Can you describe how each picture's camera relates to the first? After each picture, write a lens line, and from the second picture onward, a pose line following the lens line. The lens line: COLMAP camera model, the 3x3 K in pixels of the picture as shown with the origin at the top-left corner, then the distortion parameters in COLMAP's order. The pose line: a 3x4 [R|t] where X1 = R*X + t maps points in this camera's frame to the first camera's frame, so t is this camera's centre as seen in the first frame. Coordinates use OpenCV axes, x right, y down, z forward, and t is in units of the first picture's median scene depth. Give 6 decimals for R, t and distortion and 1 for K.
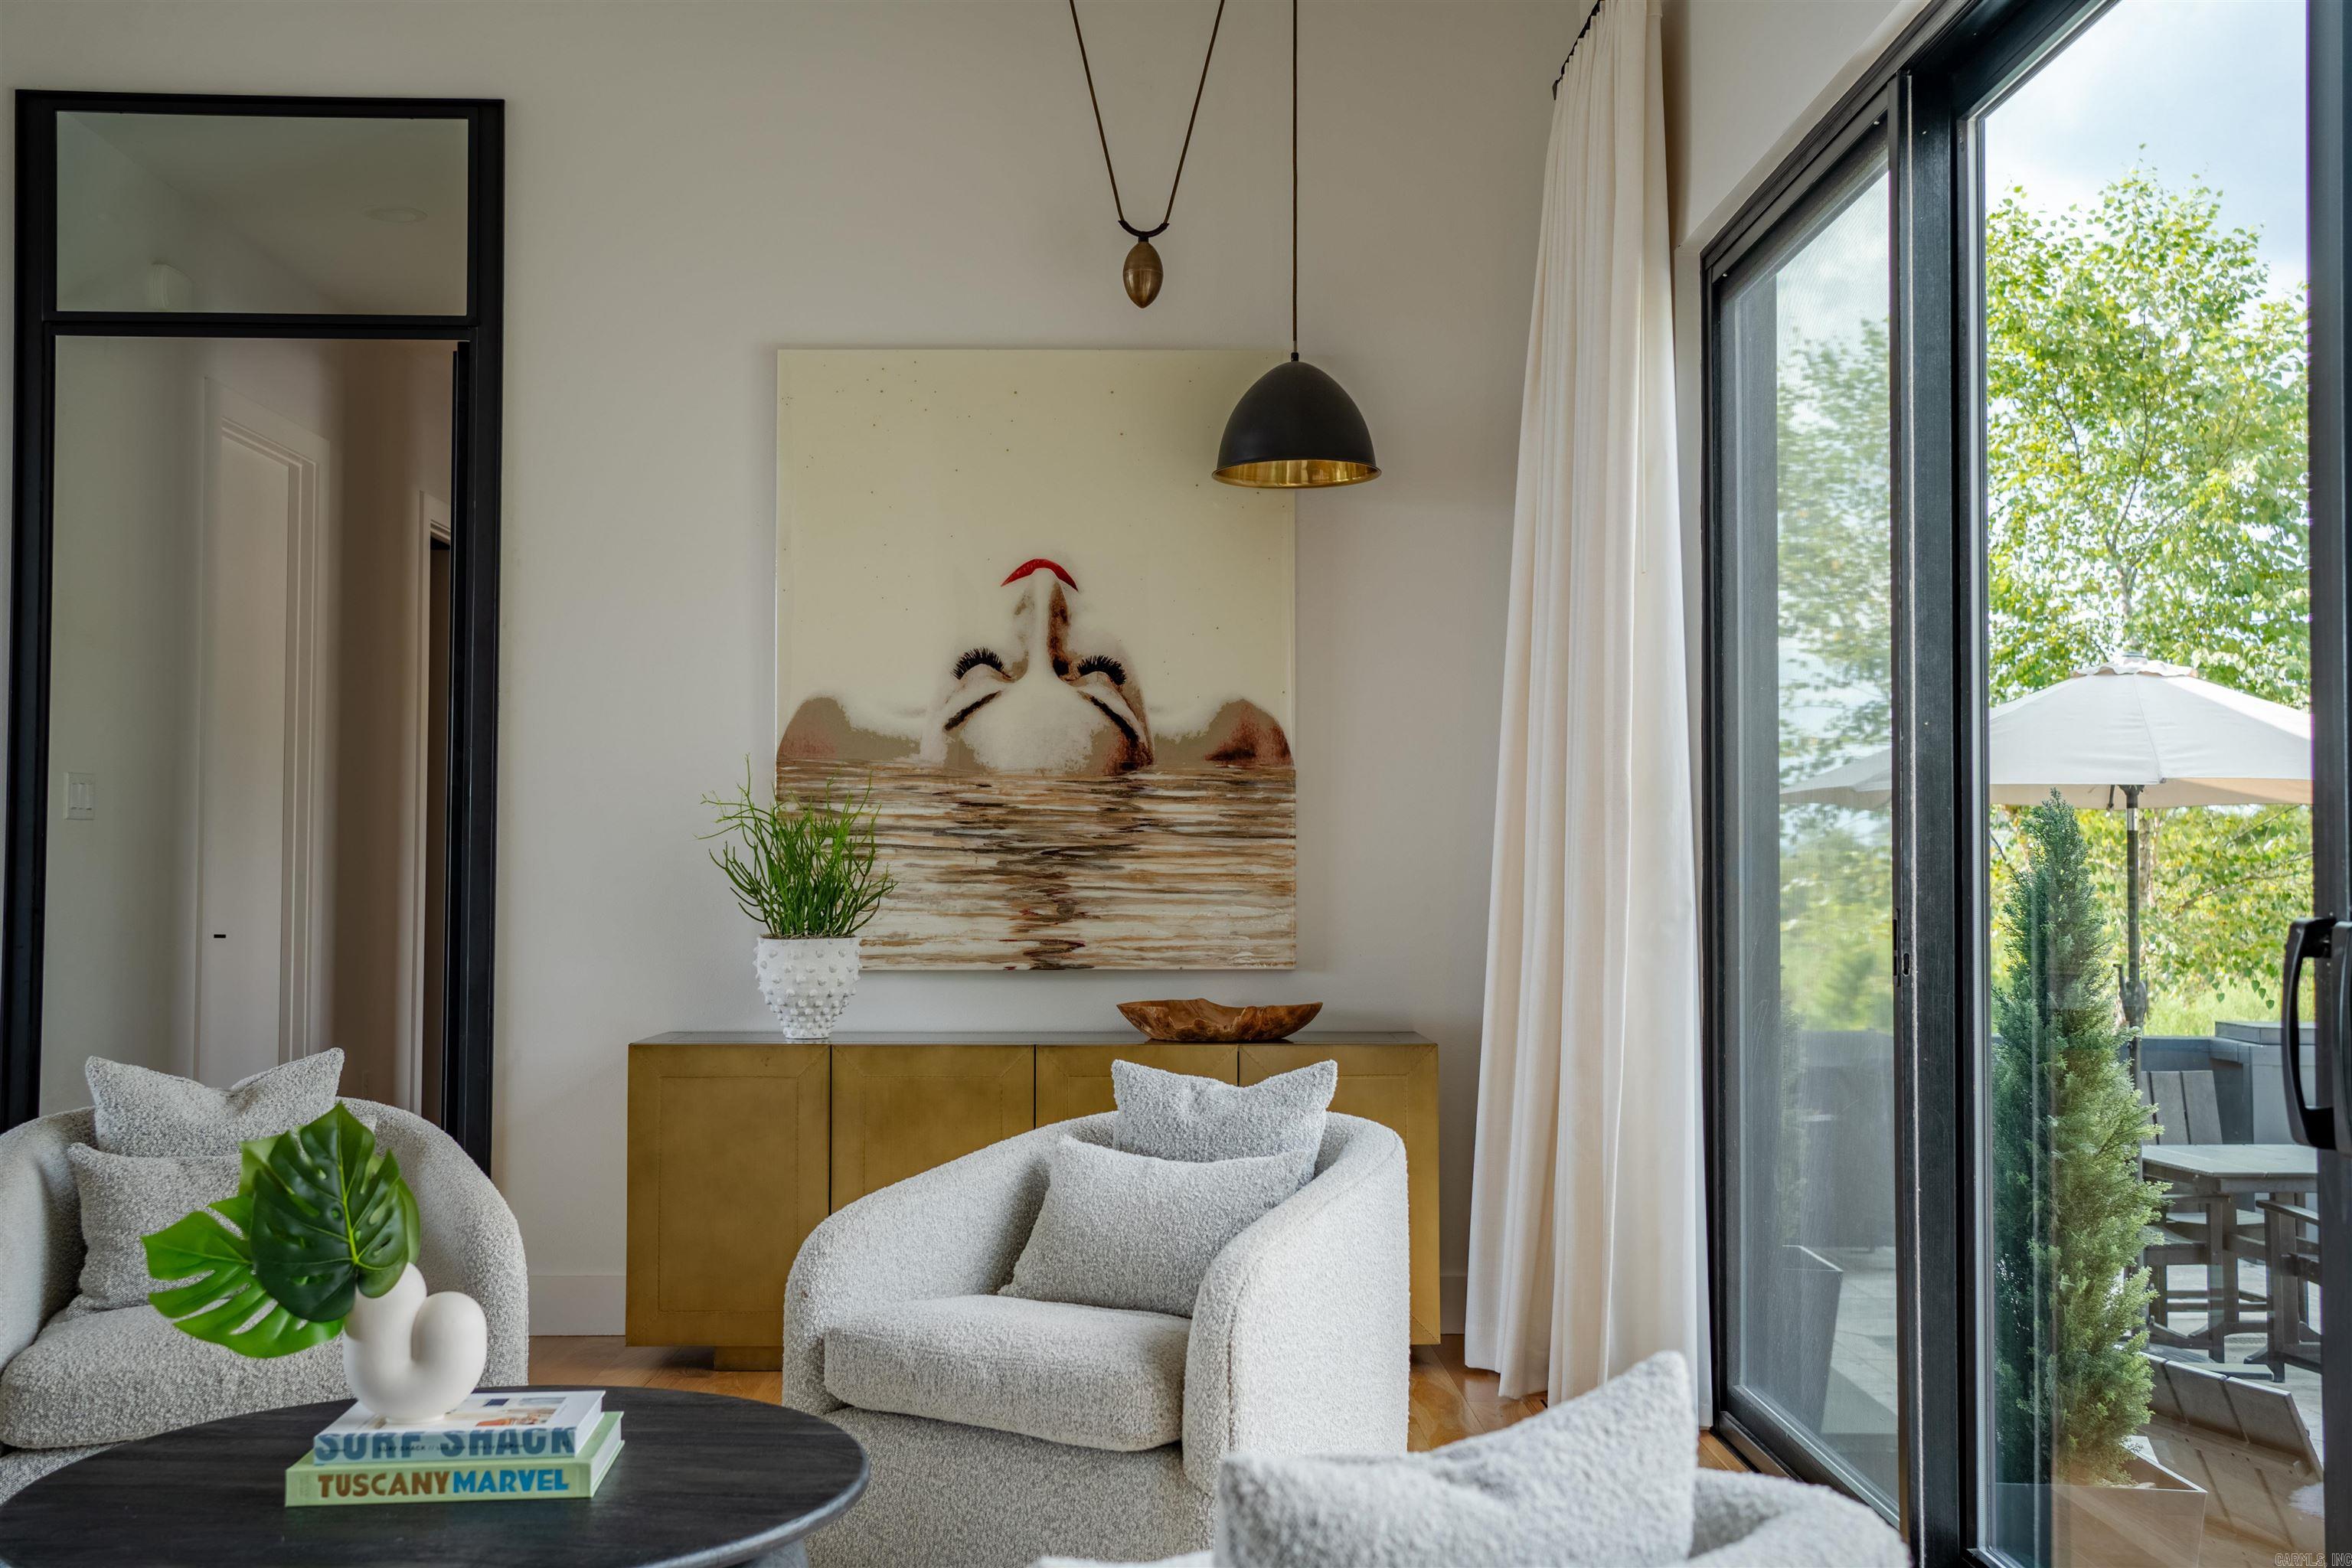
lens RADIAL K [[2445.0, 0, 1176.0], [0, 2445.0, 784.0], [0, 0, 1]] dist [-0.015071, 0.243879]
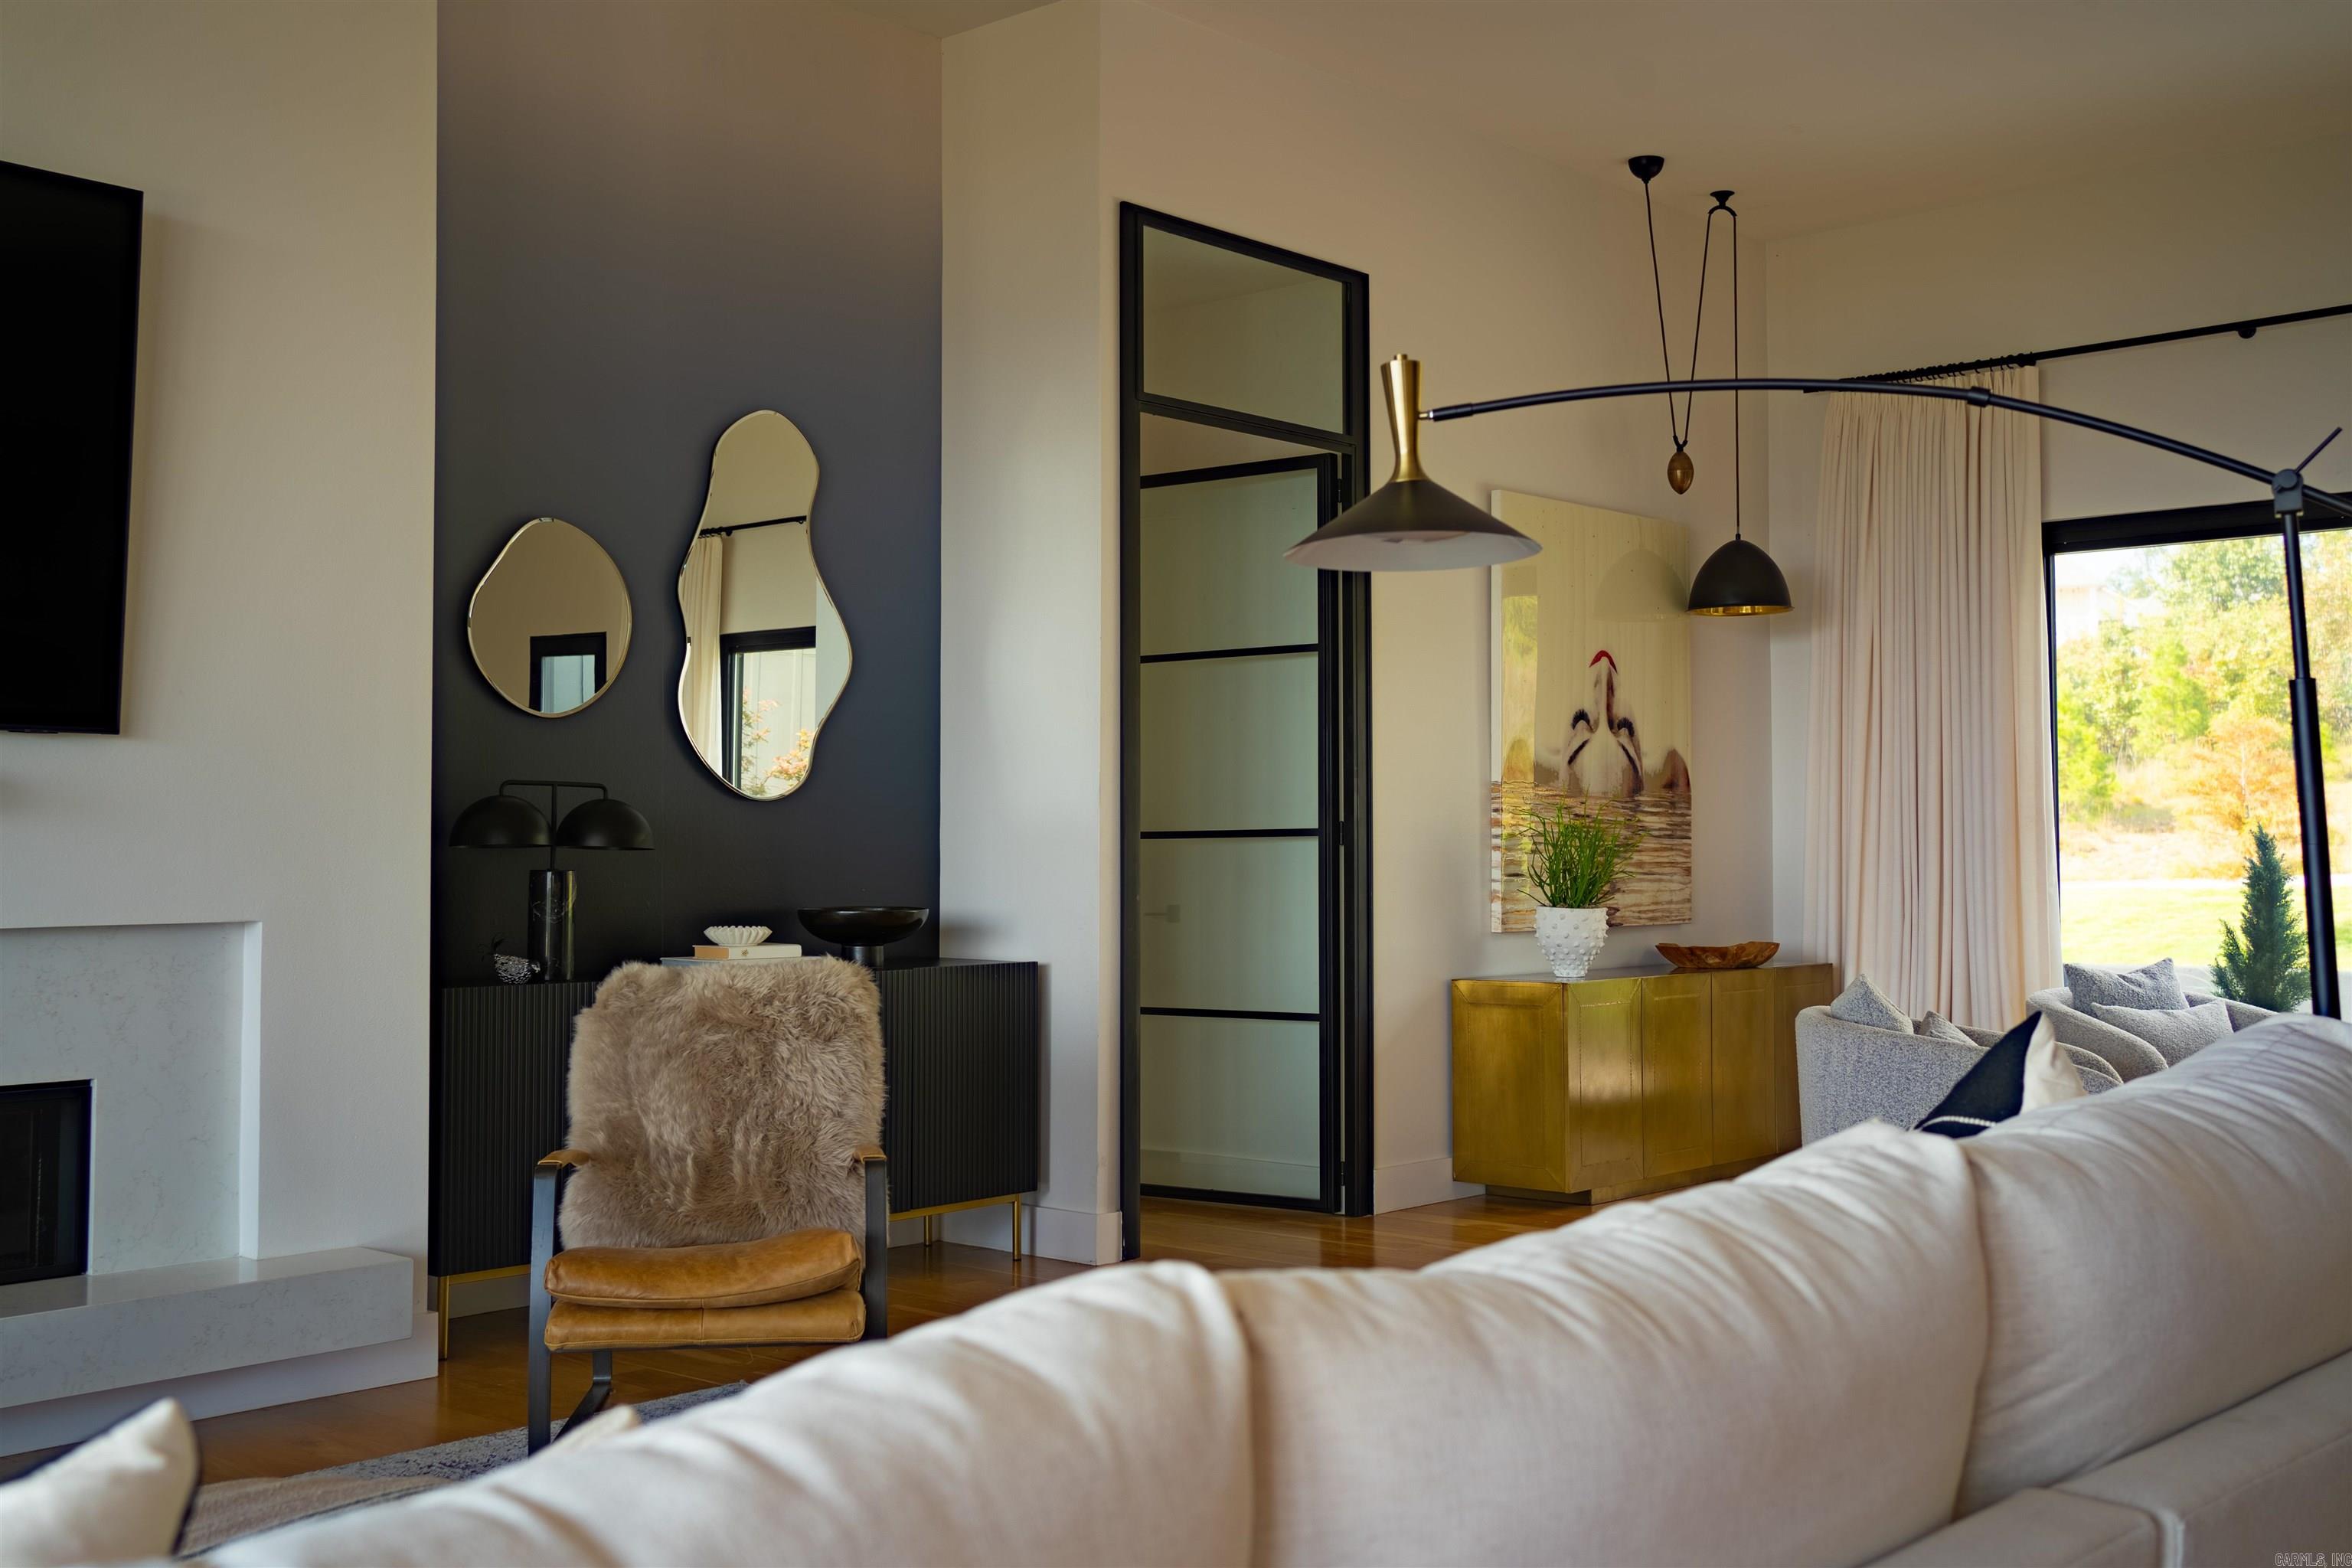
lens RADIAL K [[2445.0, 0, 1176.0], [0, 2445.0, 784.0], [0, 0, 1]] dist [-0.015071, 0.243879]
pose [[0.665455, 0.017908, 0.746223, -1.335812], [-0.028415, 0.999595, 0.001351, -0.005691], [-0.745897, -0.022103, 0.665694, 0.205005]]
